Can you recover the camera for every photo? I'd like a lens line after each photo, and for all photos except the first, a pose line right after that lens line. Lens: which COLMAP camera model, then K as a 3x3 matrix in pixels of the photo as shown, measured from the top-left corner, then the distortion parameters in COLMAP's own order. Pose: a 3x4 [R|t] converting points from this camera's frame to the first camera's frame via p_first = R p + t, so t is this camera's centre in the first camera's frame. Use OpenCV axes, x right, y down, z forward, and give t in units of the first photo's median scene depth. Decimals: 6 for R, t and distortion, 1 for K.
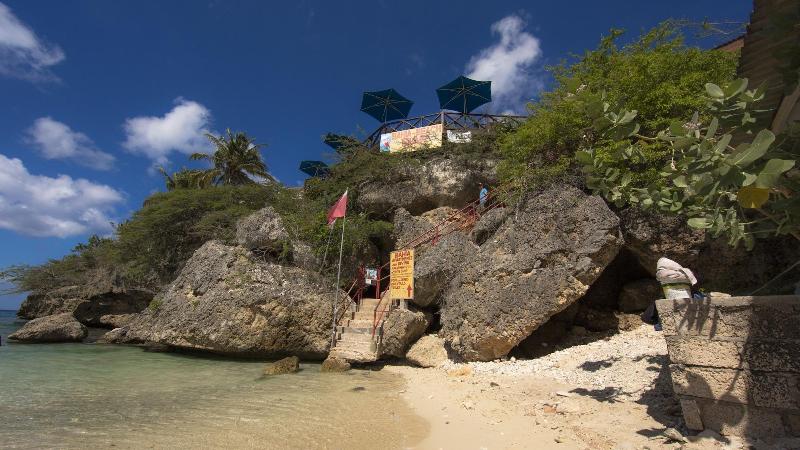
lens RADIAL K [[316.3, 0, 401.2], [0, 316.3, 227.6], [0, 0, 1]] dist [-0.000651, 0.000584]
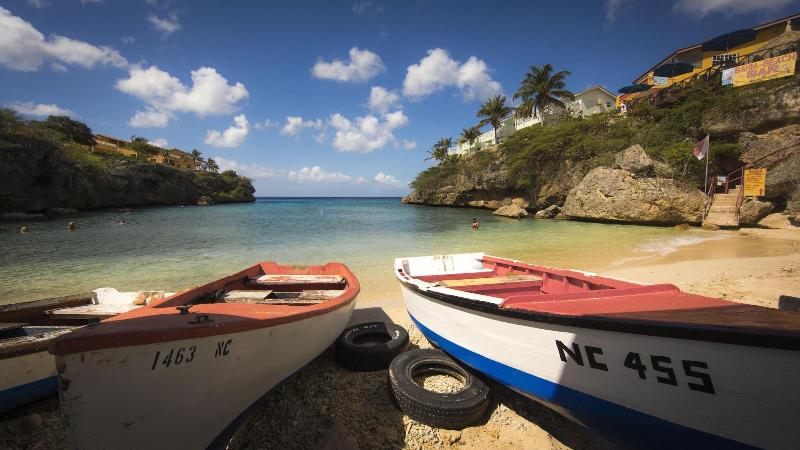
lens RADIAL K [[316.3, 0, 400.6], [0, 316.3, 224.8], [0, 0, 1]] dist [-0.000651, 0.000584]
pose [[0.759517, 0.007474, -0.650444, -0.357143], [0.237238, 0.927878, 0.287682, -0.631641], [0.605683, -0.372809, 0.702966, -1.605918]]
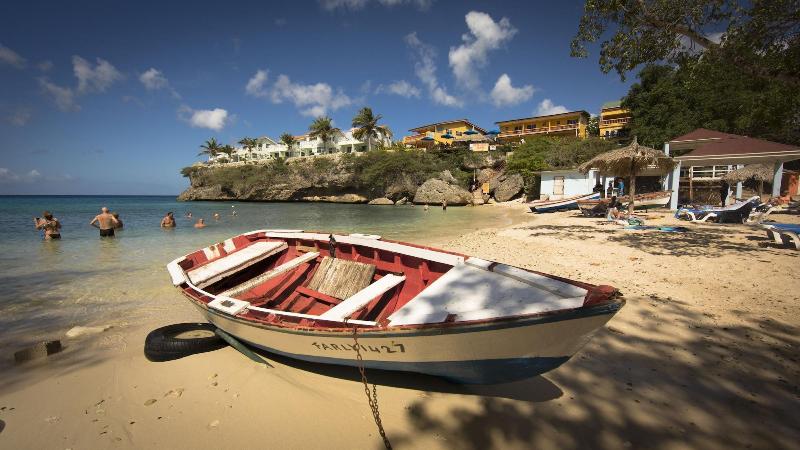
lens RADIAL K [[316.3, 0, 402.8], [0, 316.3, 222.7], [0, 0, 1]] dist [-0.000651, 0.000584]
pose [[0.983133, -0.055425, 0.174294, -2.240048], [-0.016032, 0.923194, 0.383999, -1.277073], [-0.182190, -0.380317, 0.906734, -3.617527]]
